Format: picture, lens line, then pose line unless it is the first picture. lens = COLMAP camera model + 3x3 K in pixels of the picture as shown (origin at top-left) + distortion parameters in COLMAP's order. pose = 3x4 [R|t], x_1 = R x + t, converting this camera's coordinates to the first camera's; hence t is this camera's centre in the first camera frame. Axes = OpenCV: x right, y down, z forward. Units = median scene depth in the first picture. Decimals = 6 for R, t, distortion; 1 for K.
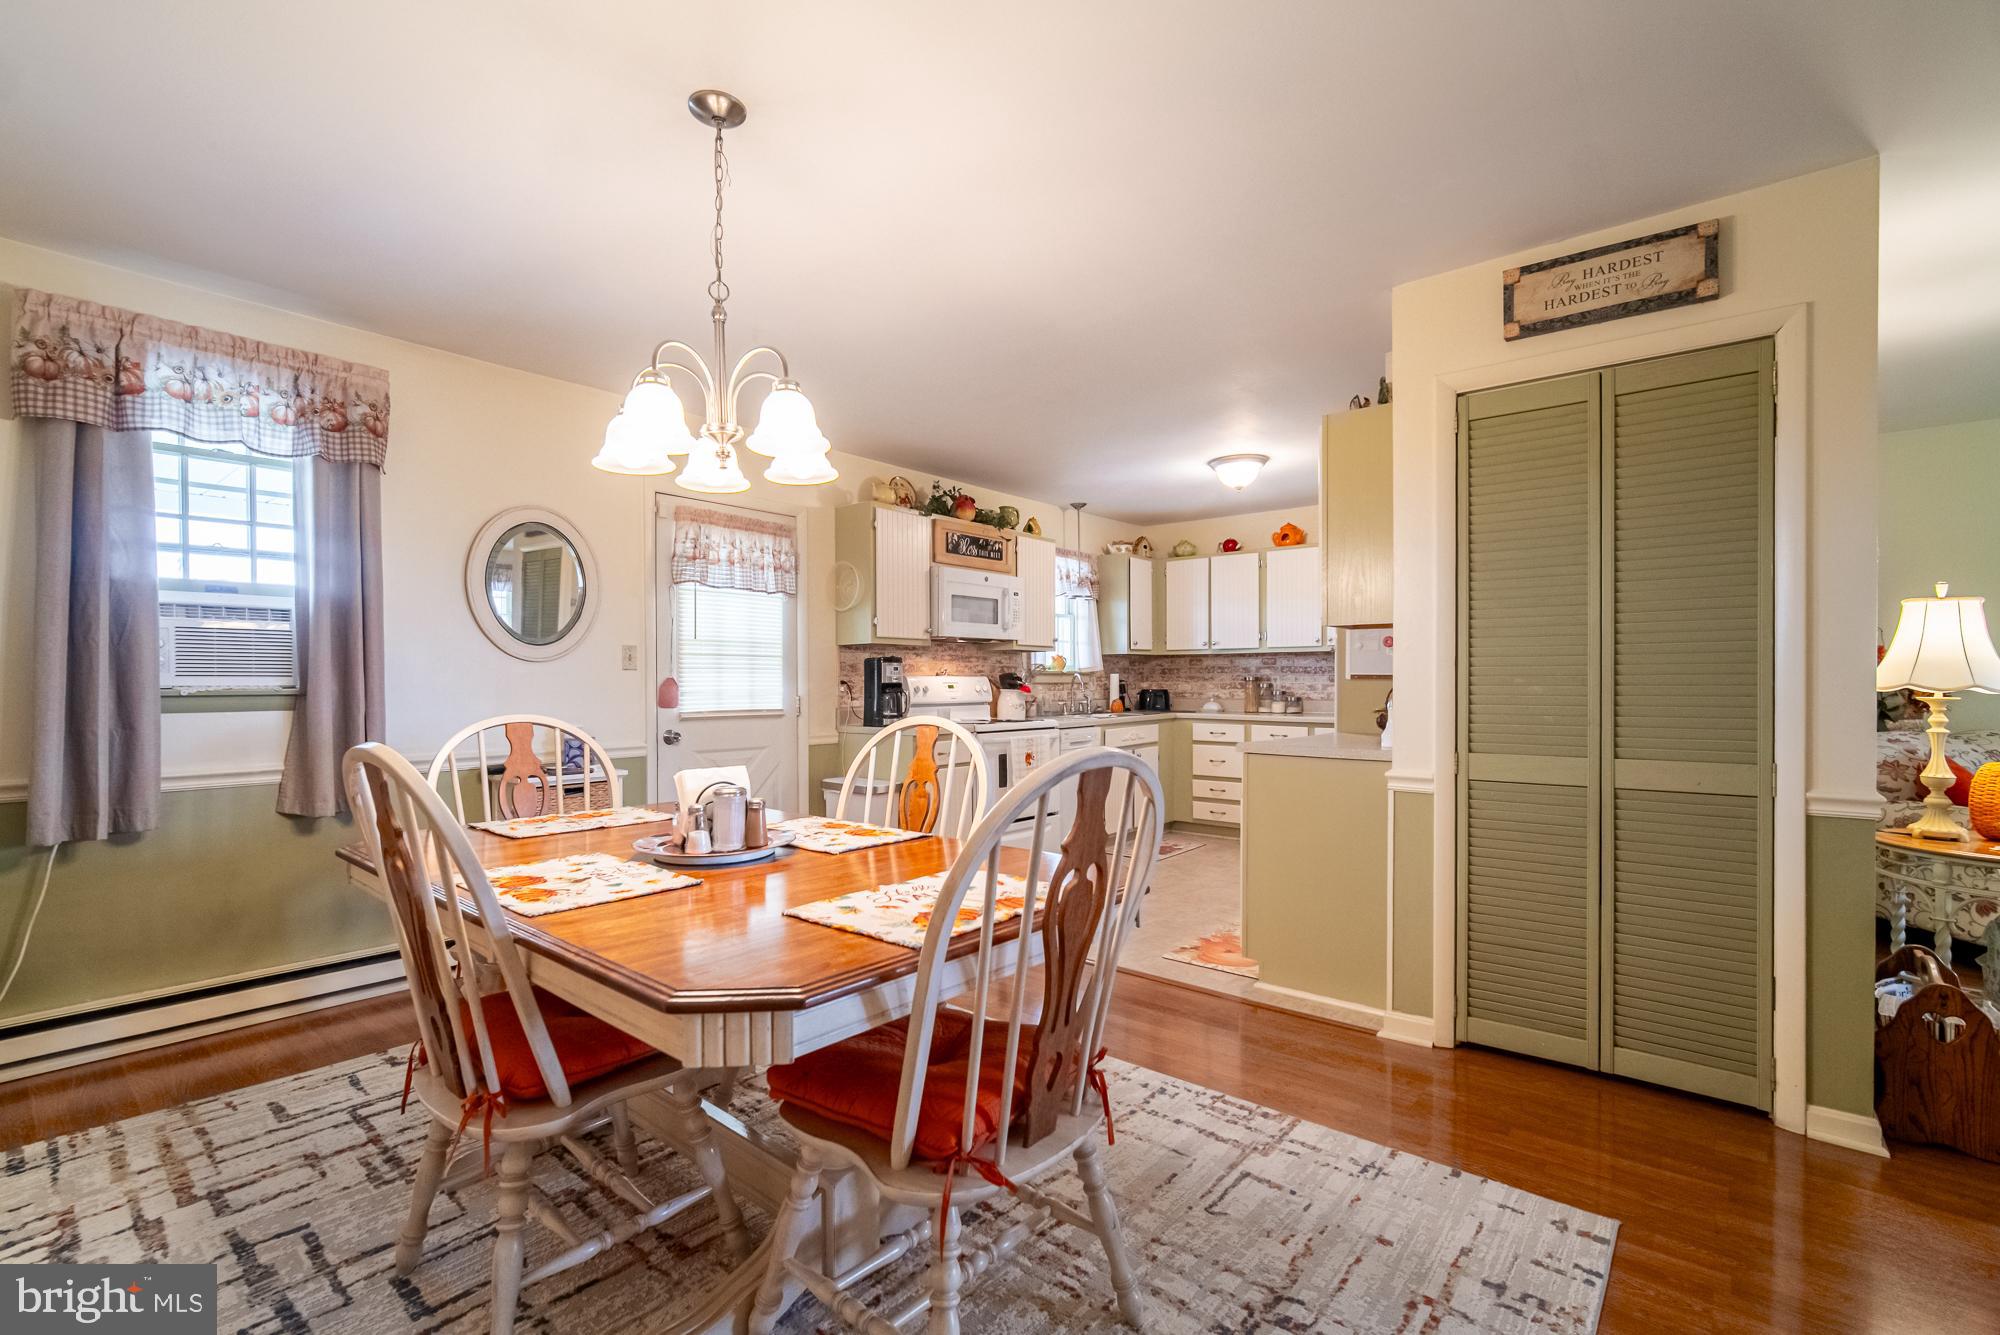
lens RADIAL K [[863.4, 0, 996.1], [0, 863.4, 674.8], [0, 0, 1]] dist [-0.011215, 0.004477]
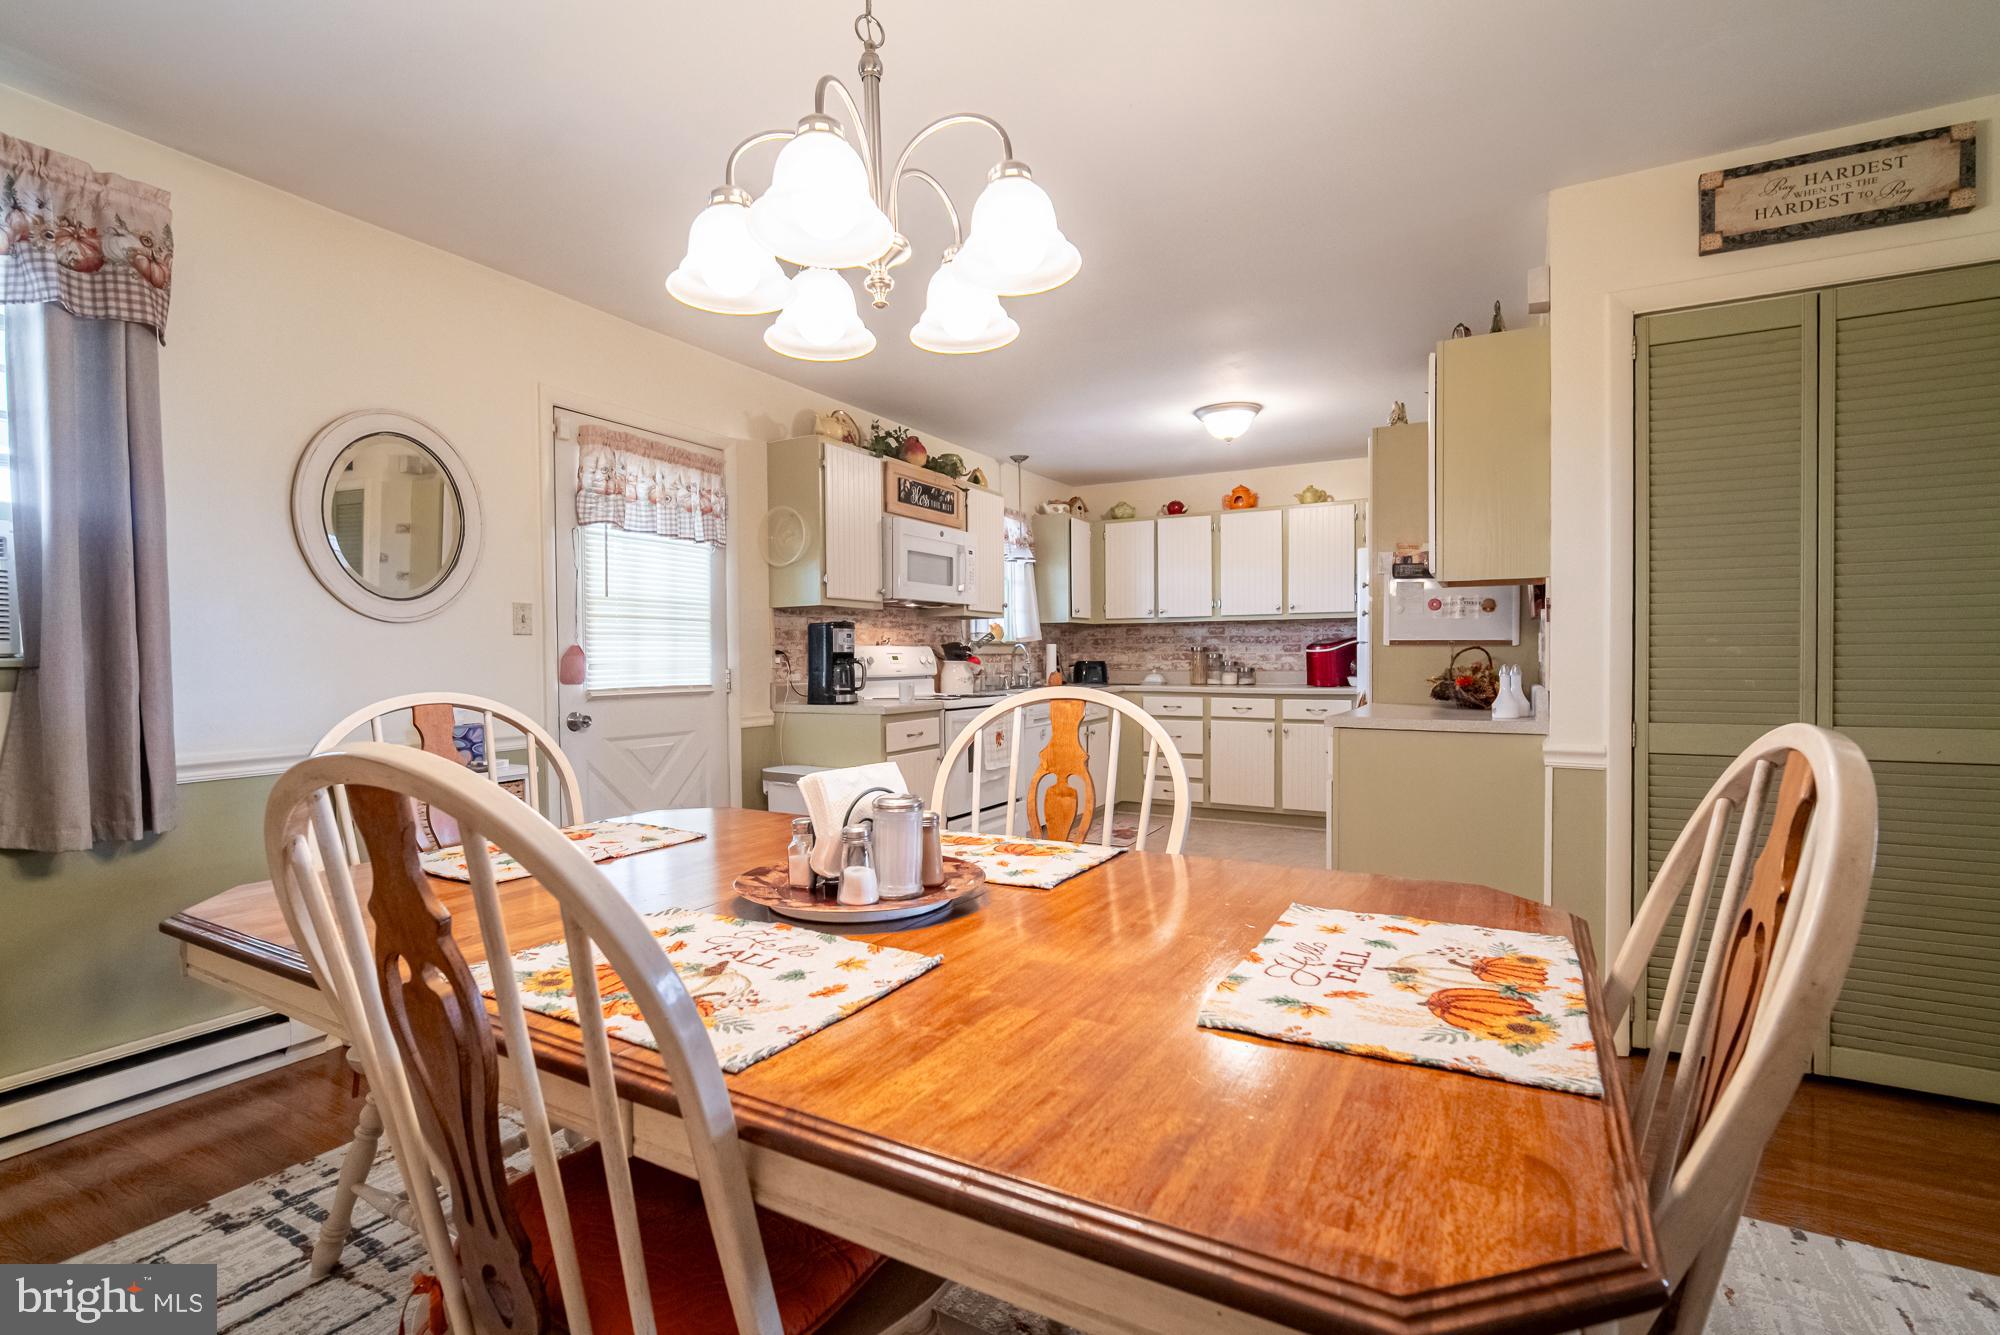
lens RADIAL K [[852.4, 0, 967.6], [0, 852.4, 663.3], [0, 0, 1]] dist [-0.012066, 0.003936]
pose [[0.979146, -0.004273, 0.203114, -0.175858], [0.001735, 0.999918, 0.012675, 0.009842], [-0.203151, -0.012058, 0.979073, 0.164145]]
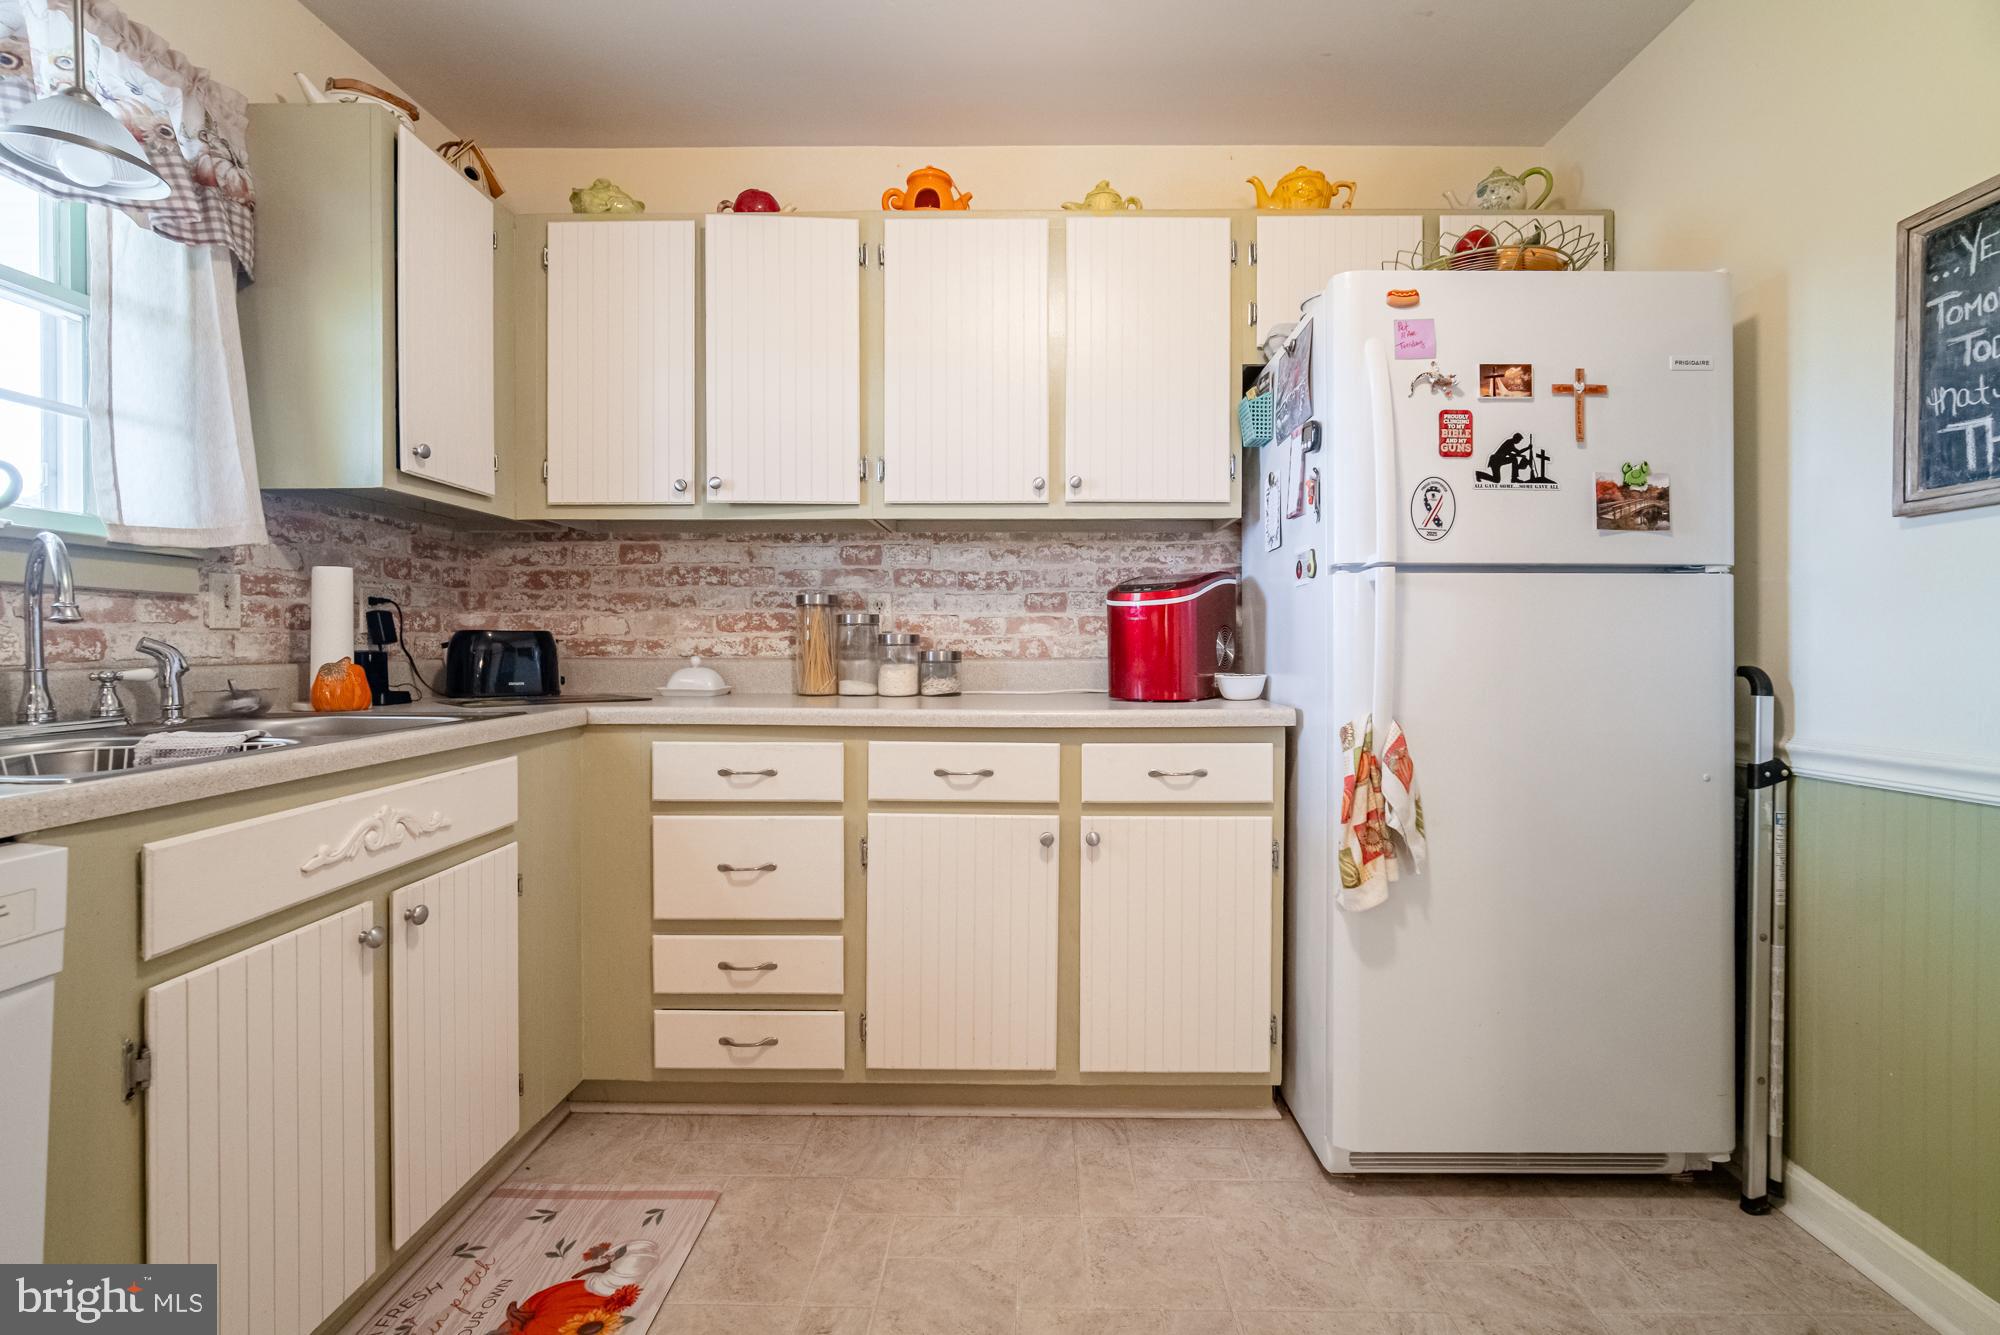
lens RADIAL K [[792.7, 0, 938.1], [0, 792.7, 654.4], [0, 0, 1]] dist [-0.008912, 0.001009]
pose [[0.773012, -0.000812, 0.634391, 0.162414], [-0.006401, 0.999938, 0.009080, 0.029023], [-0.634359, -0.011080, 0.772959, 0.890151]]
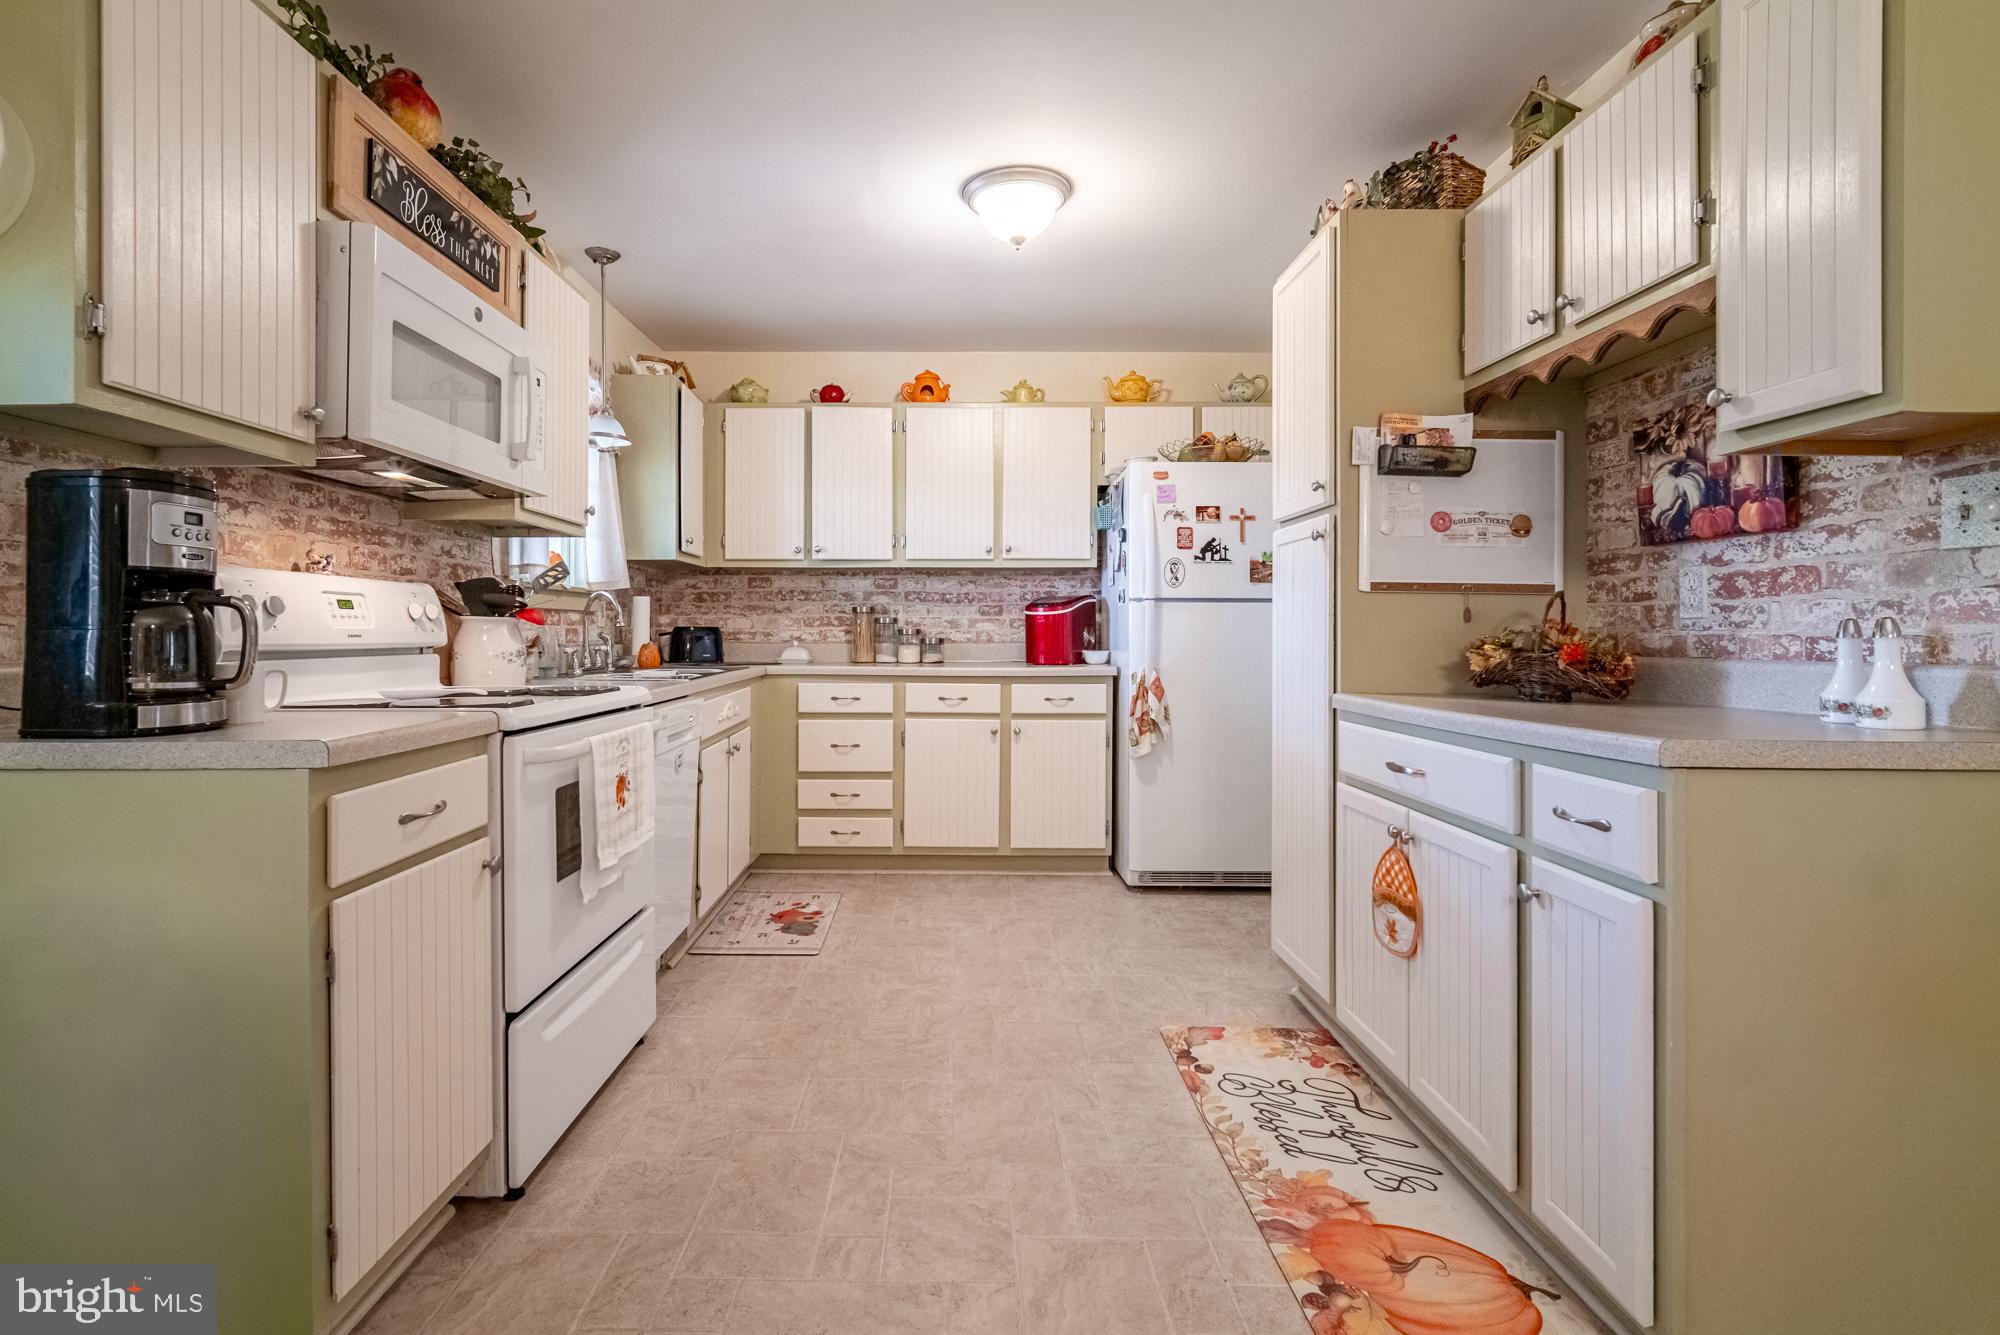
lens RADIAL K [[857.3, 0, 852.1], [0, 857.3, 630.6], [0, 0, 1]] dist [-0.002034, -0.000043]
pose [[0.775038, 0.007469, 0.631871, -0.131929], [-0.007737, 0.999967, -0.002330, 0.026489], [-0.631868, -0.003083, 0.775070, 0.641253]]
